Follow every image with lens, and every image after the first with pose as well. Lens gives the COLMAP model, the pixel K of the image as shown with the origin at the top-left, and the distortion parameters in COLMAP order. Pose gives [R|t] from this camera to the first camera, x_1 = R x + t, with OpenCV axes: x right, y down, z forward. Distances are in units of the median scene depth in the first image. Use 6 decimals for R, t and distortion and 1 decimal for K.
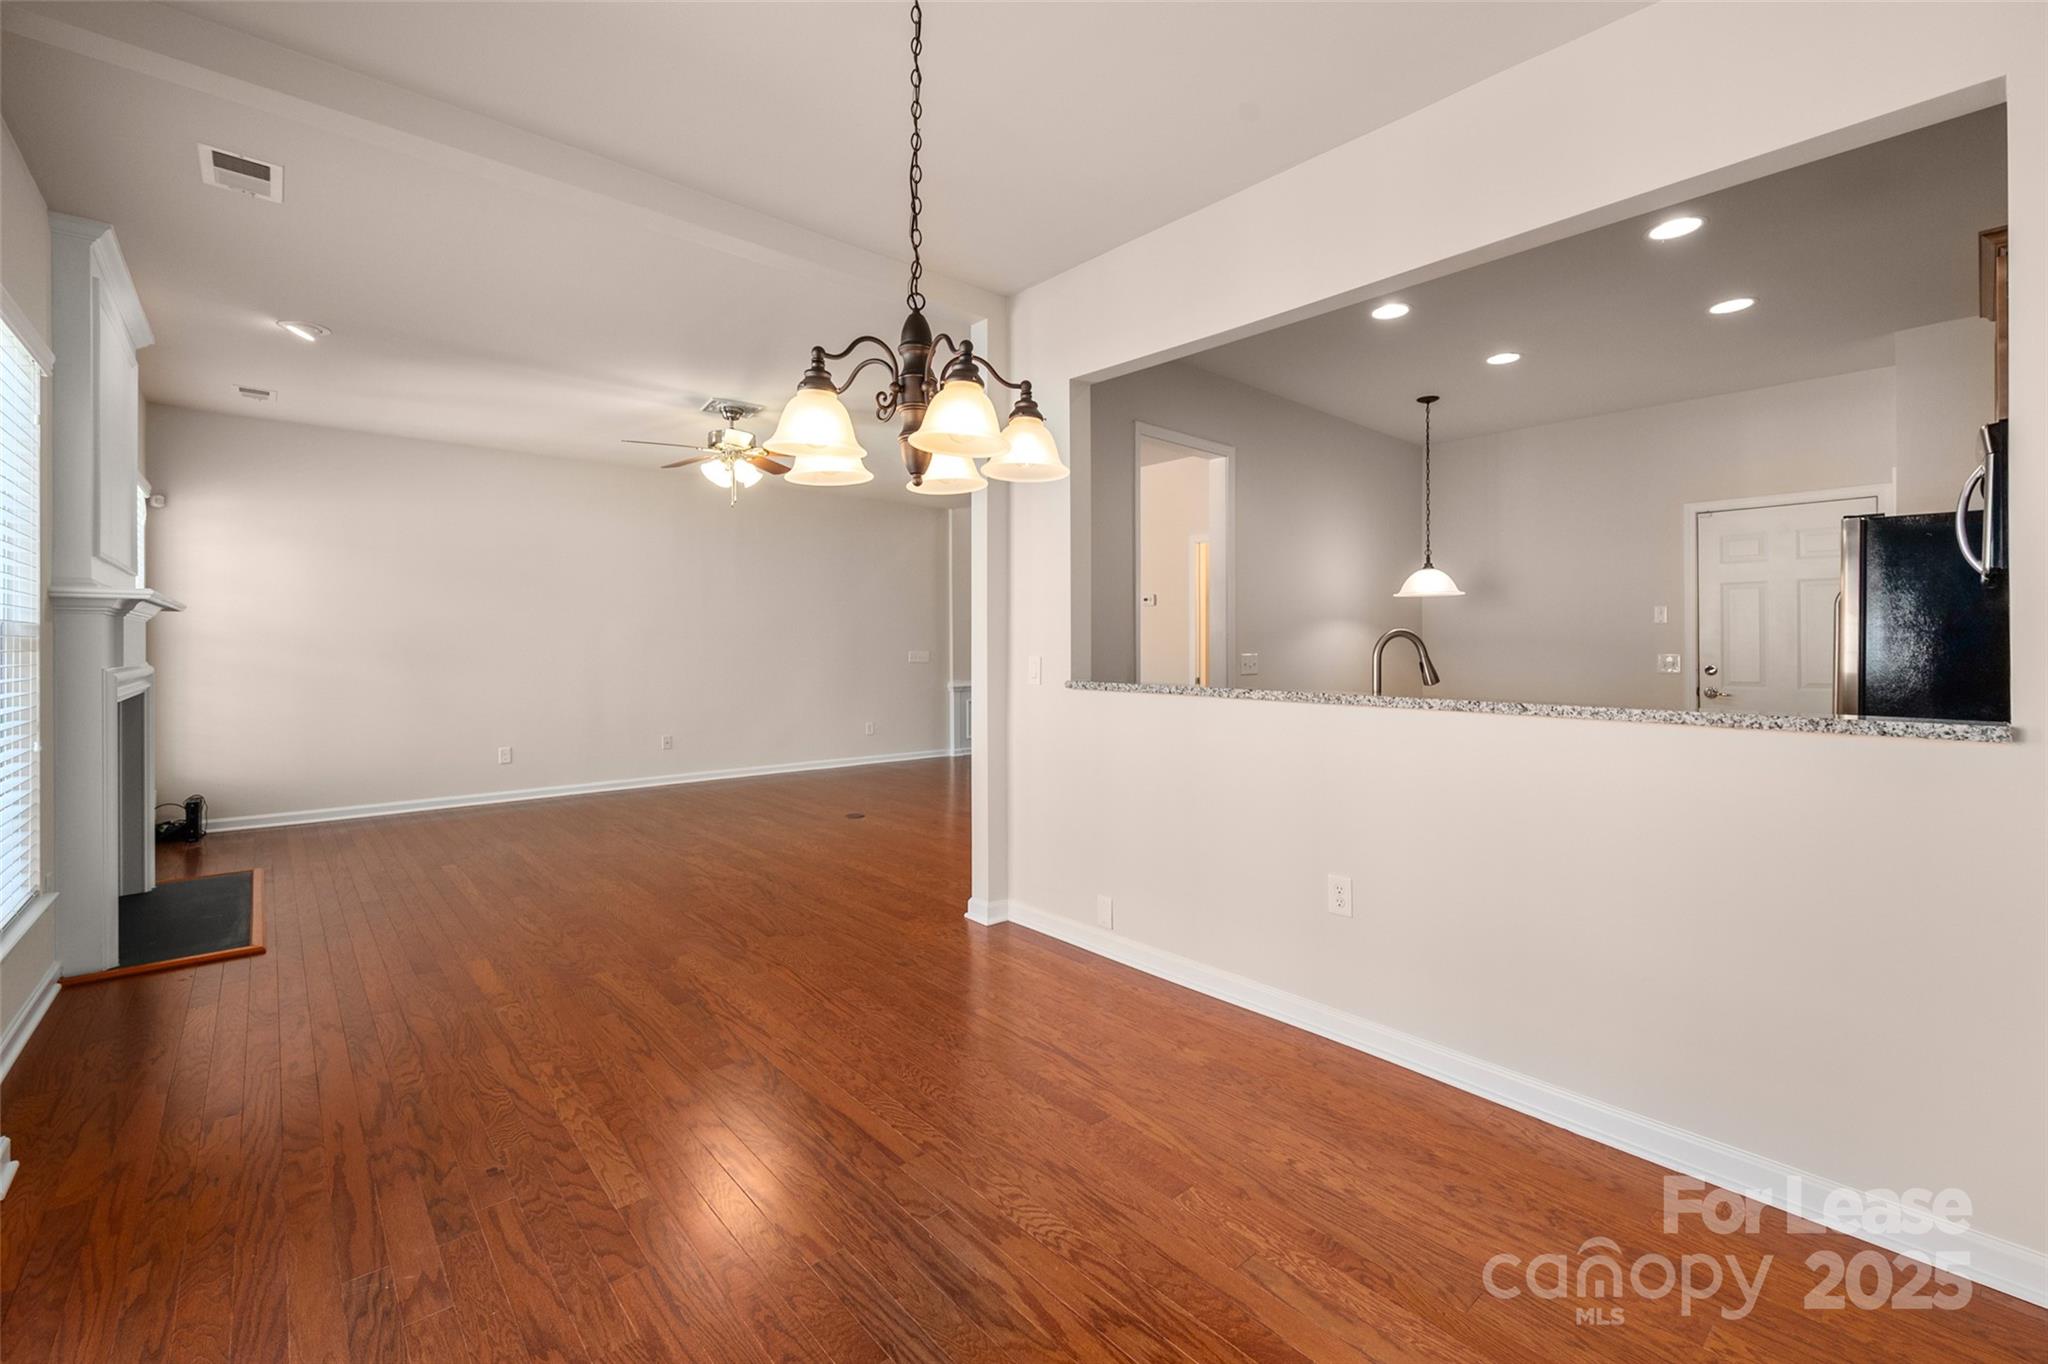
lens RADIAL K [[866.8, 0, 1045.5], [0, 866.8, 648.6], [0, 0, 1]] dist [-0.003796, -0.000761]
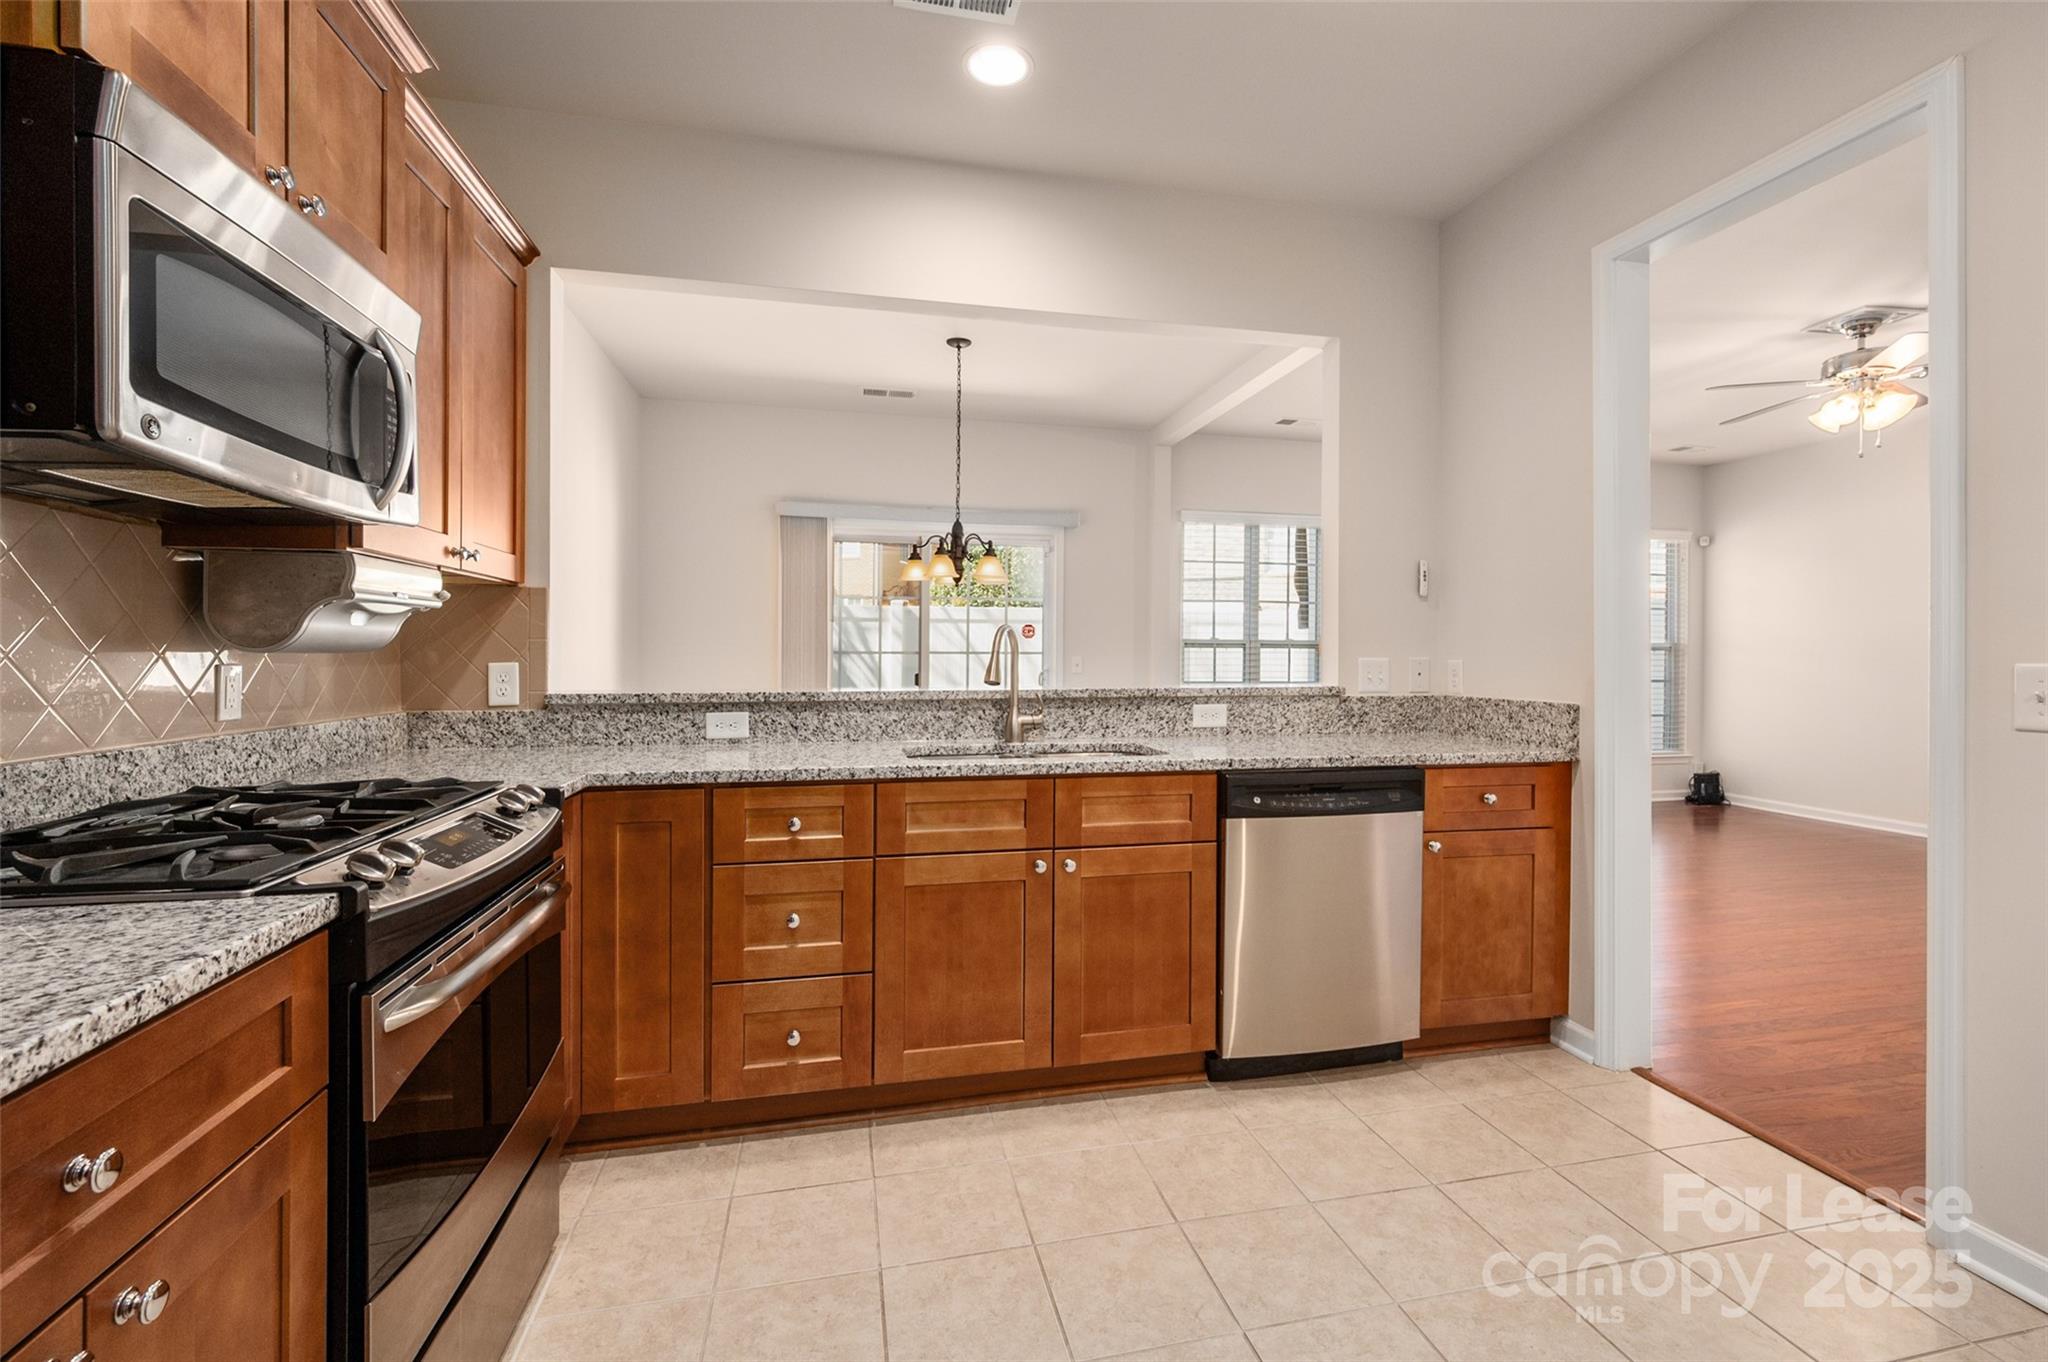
lens RADIAL K [[905.3, 0, 1047.9], [0, 905.3, 661.8], [0, 0, 1]] dist [0.001932, -0.000809]
pose [[-0.483431, 0.004789, -0.875369, 1.064250], [-0.004869, 0.999955, 0.008160, 0.009424], [0.875369, 0.008207, -0.483386, 1.286081]]
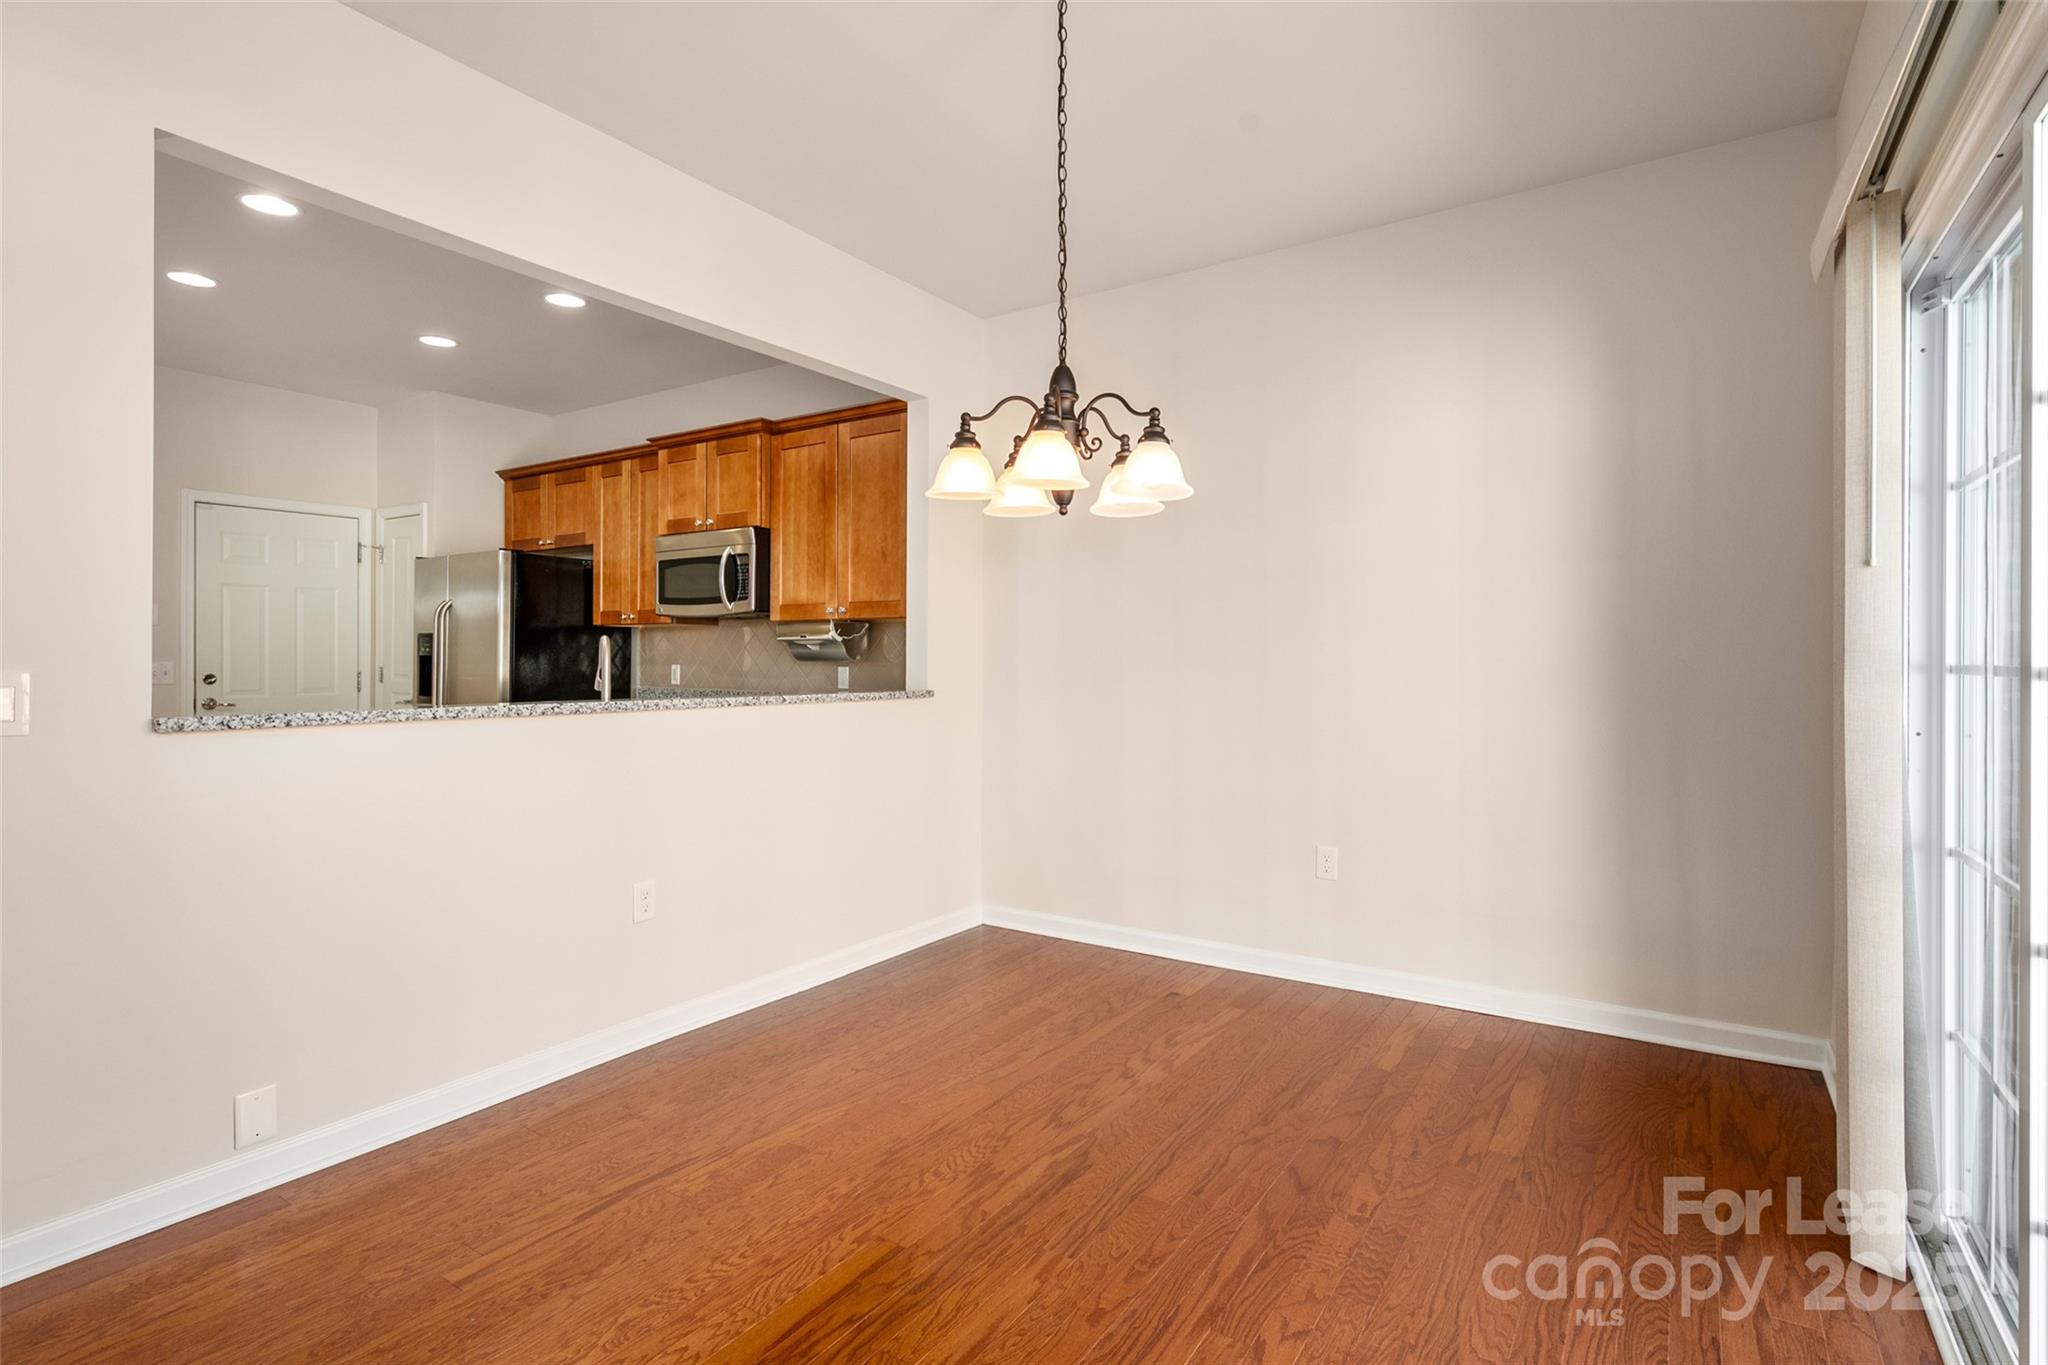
lens RADIAL K [[990.8, 0, 1028.1], [0, 990.8, 665.4], [0, 0, 1]] dist [-0.006819, -0.000426]
pose [[-0.249149, -0.011761, 0.968394, -0.707591], [0.000486, 0.999925, 0.012269, -0.001893], [-0.968465, 0.003527, -0.249125, 0.687115]]
